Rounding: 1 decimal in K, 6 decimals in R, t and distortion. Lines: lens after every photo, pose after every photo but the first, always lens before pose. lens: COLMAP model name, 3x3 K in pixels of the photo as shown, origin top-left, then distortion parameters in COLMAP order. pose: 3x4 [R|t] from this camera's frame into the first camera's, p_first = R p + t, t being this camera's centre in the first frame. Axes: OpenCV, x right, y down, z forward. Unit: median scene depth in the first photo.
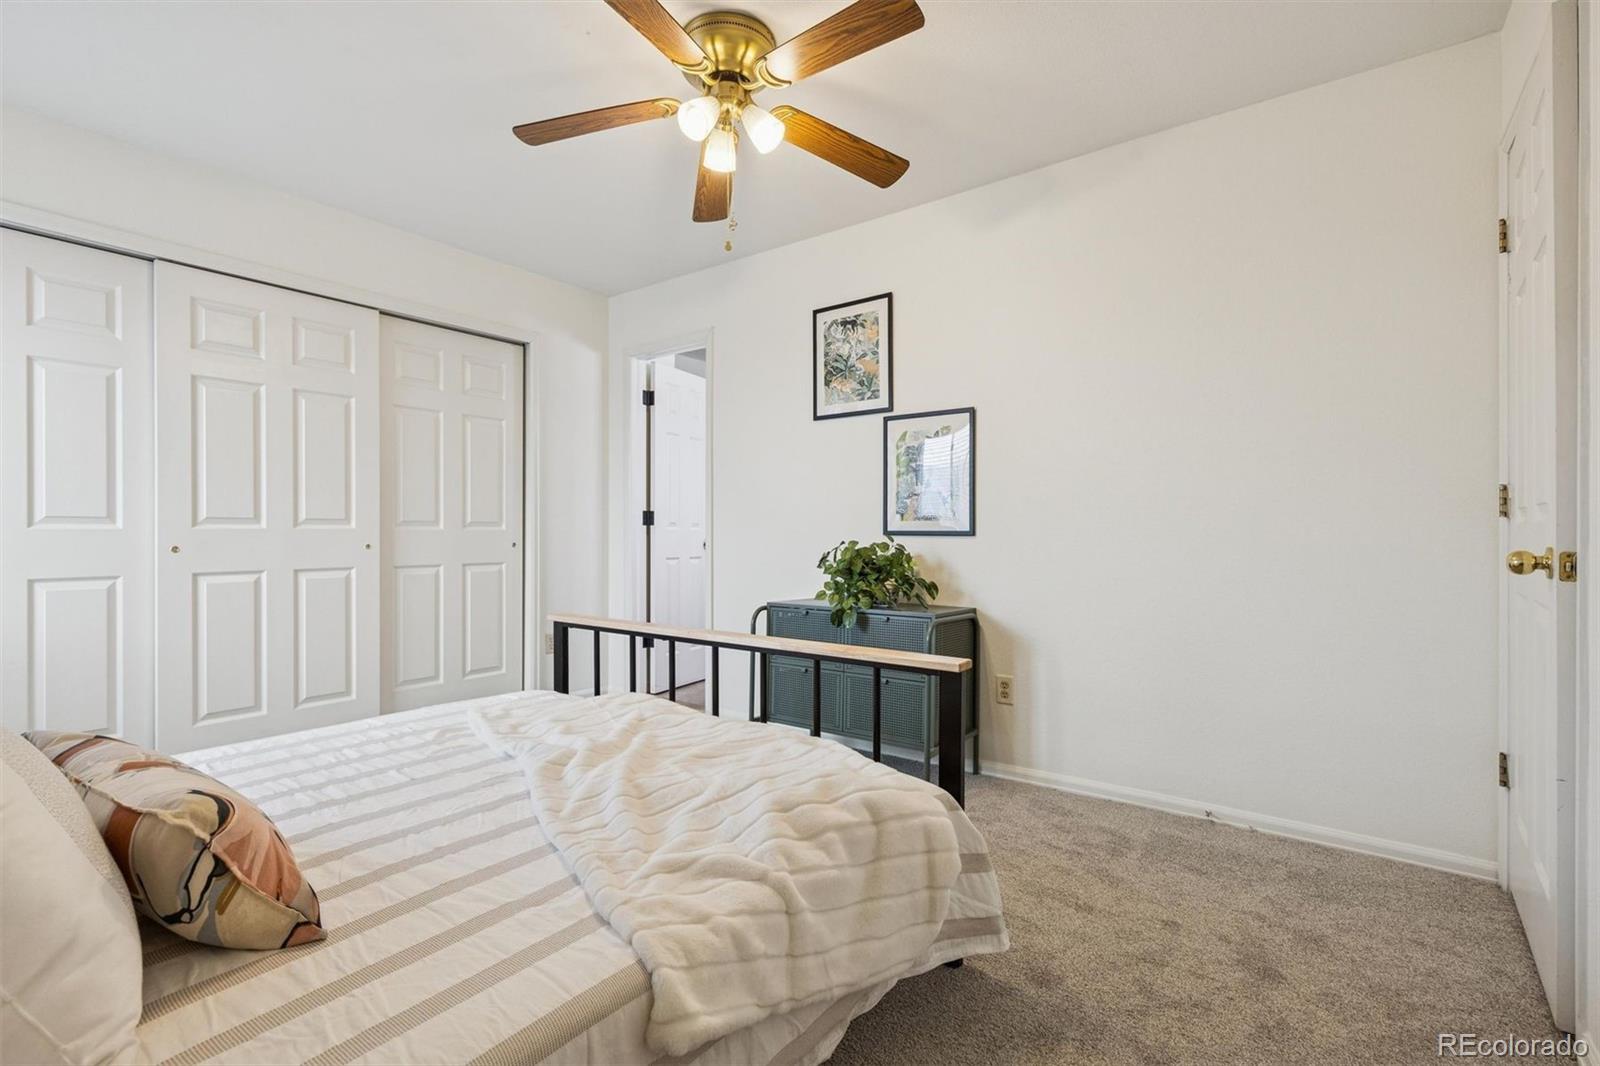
lens RADIAL K [[742.4, 0, 801.6], [0, 742.4, 534.2], [0, 0, 1]] dist [0.001897, 0.000002]
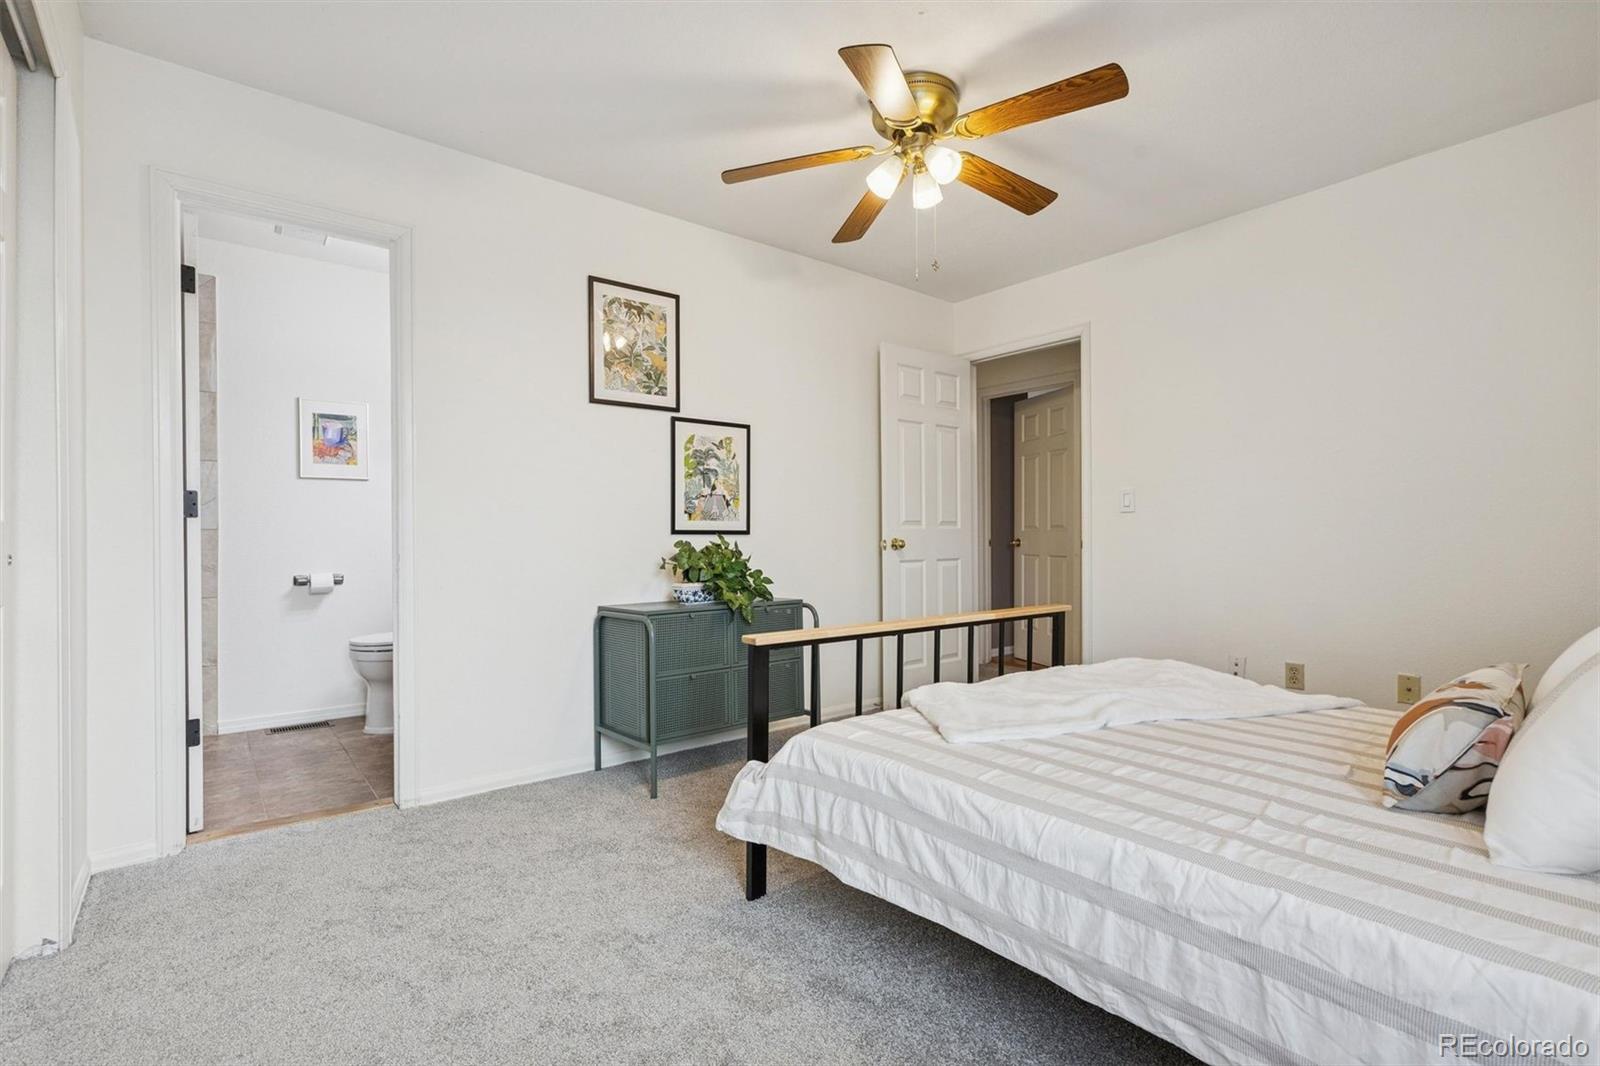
lens RADIAL K [[742.4, 0, 797.2], [0, 742.4, 533.7], [0, 0, 1]] dist [0.001897, 0.000002]
pose [[0.261700, -0.000306, 0.965149, -0.824496], [-0.000802, 1.000000, 0.000535, 0.000141], [-0.965149, -0.000914, 0.261700, 0.582486]]
